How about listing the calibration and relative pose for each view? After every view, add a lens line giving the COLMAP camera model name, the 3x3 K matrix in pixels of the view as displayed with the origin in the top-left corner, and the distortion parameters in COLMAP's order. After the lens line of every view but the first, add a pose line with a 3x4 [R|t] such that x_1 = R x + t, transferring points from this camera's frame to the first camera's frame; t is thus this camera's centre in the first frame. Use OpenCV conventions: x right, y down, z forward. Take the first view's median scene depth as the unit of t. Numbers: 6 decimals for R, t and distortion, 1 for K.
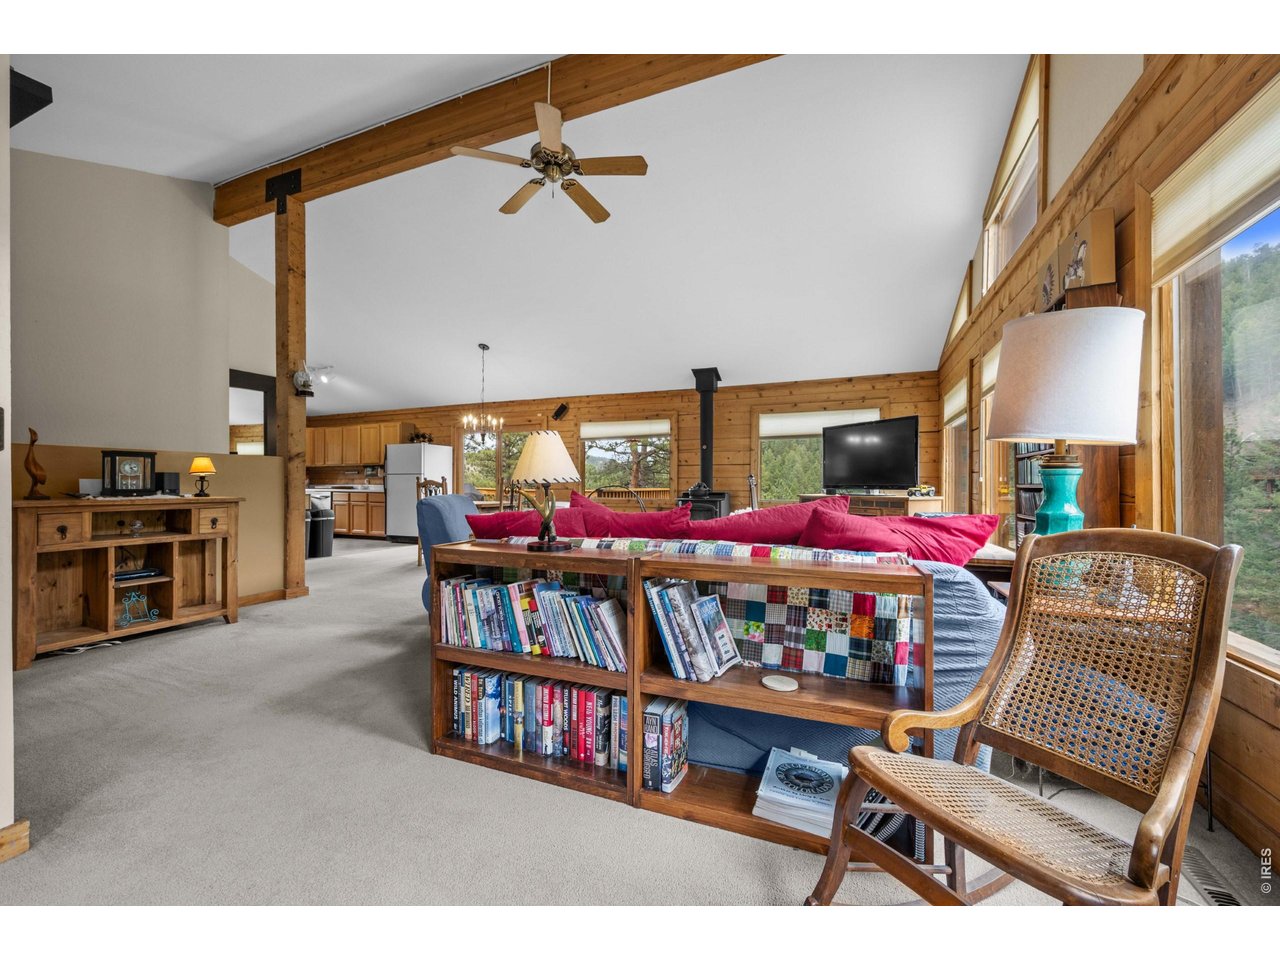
lens RADIAL K [[503.8, 0, 634.4], [0, 503.8, 480.5], [0, 0, 1]] dist [-0.000644, -0.000140]
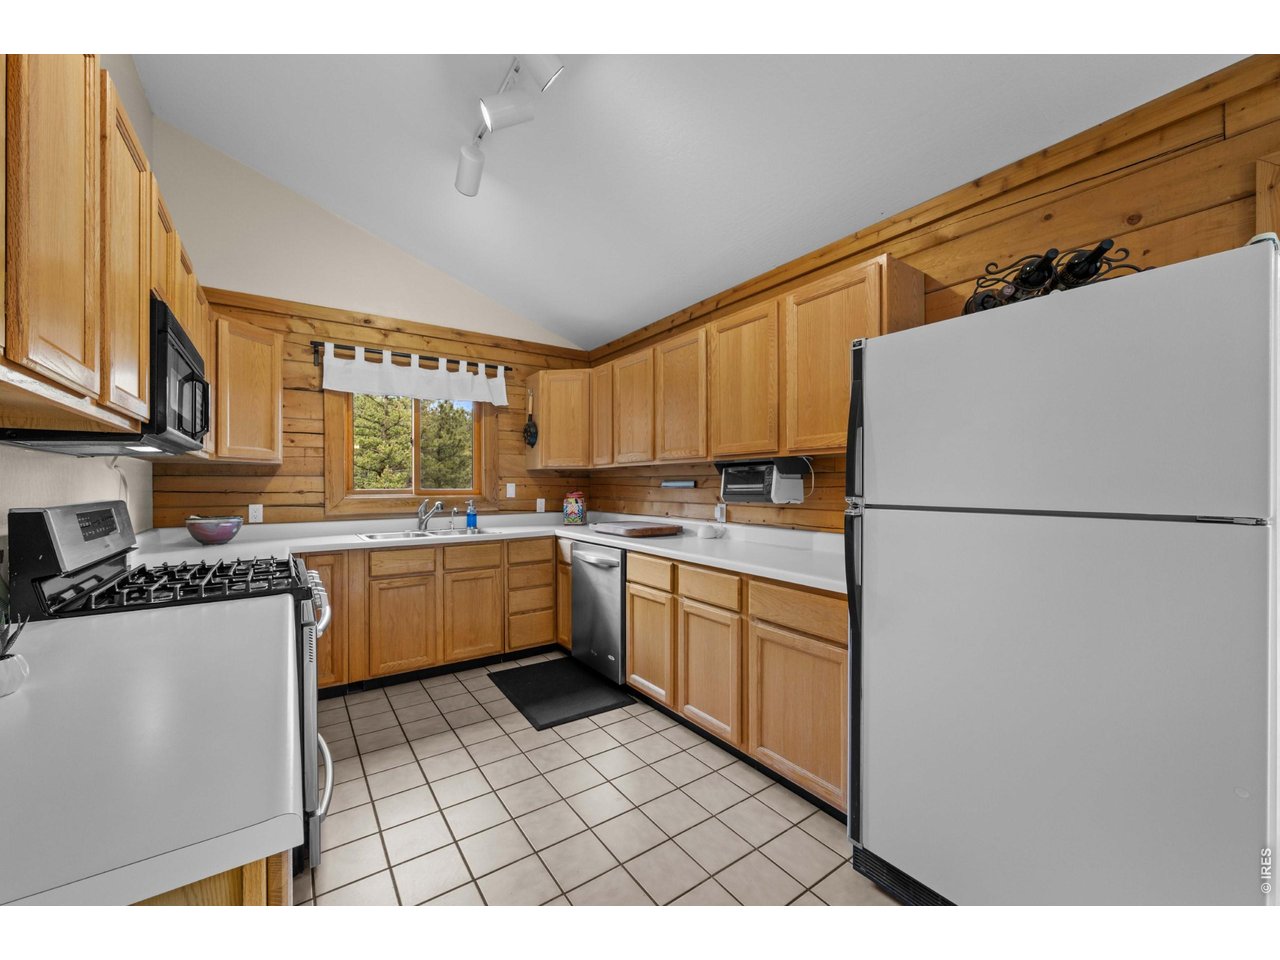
lens RADIAL K [[505.9, 0, 638.0], [0, 505.9, 485.6], [0, 0, 1]] dist [-0.000634, -0.000044]
pose [[0.841340, 0.000405, -0.540507, -0.462734], [0.007011, 0.999907, 0.011662, -0.022812], [0.540461, -0.013602, 0.841259, 0.808970]]
